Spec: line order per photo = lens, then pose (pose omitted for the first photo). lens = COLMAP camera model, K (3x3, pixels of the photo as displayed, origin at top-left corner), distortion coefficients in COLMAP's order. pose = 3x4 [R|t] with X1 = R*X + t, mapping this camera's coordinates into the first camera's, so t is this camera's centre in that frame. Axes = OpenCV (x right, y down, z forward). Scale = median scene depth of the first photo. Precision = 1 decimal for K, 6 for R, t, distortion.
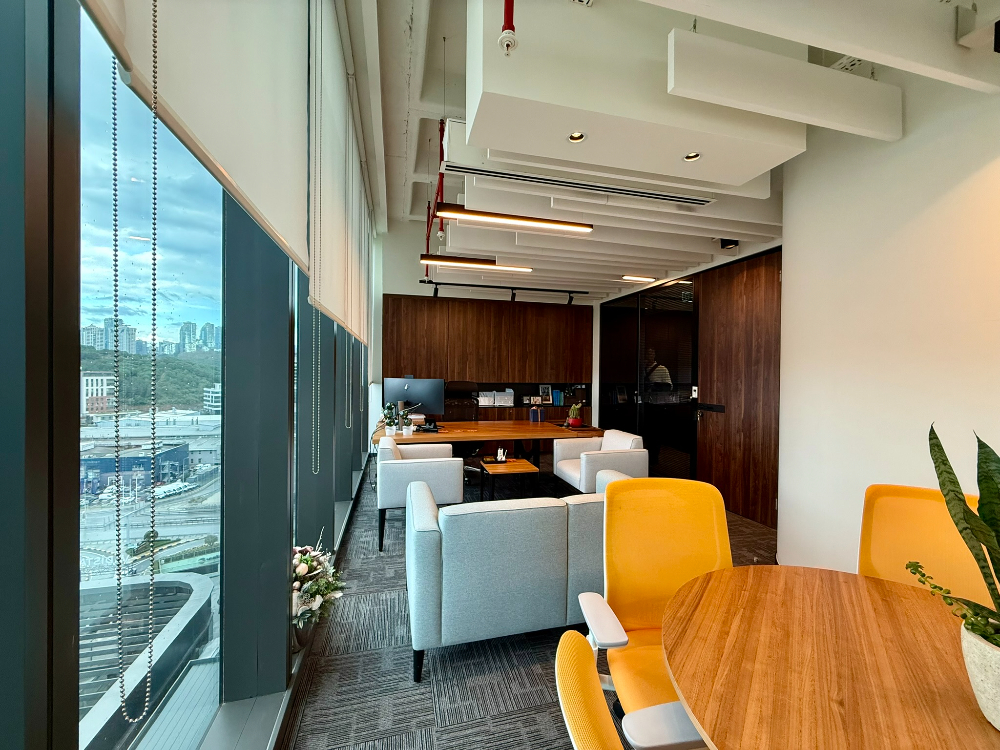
lens RADIAL K [[402.3, 0, 500.0], [0, 402.3, 375.0], [0, 0, 1]] dist [0.007103, 0.000405]
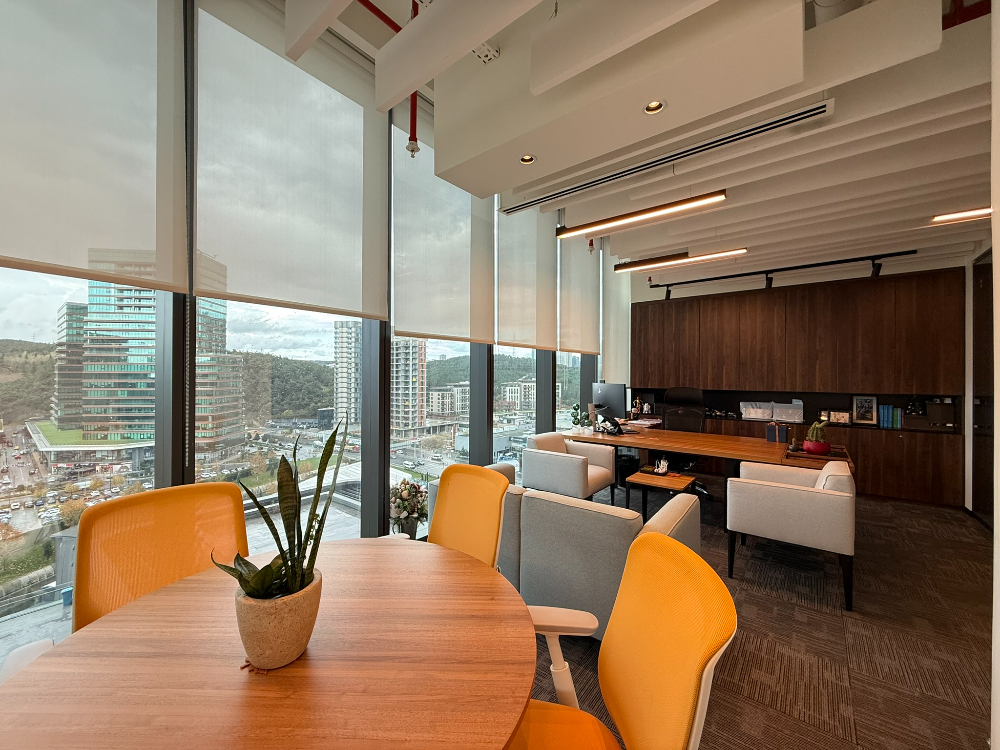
lens RADIAL K [[402.3, 0, 500.0], [0, 402.3, 375.0], [0, 0, 1]] dist [0.007103, 0.000405]
pose [[0.594271, -0.009641, -0.804207, 0.344271], [-0.006640, 0.999835, -0.016893, 0.004534], [0.804238, 0.015379, 0.594109, 0.101644]]
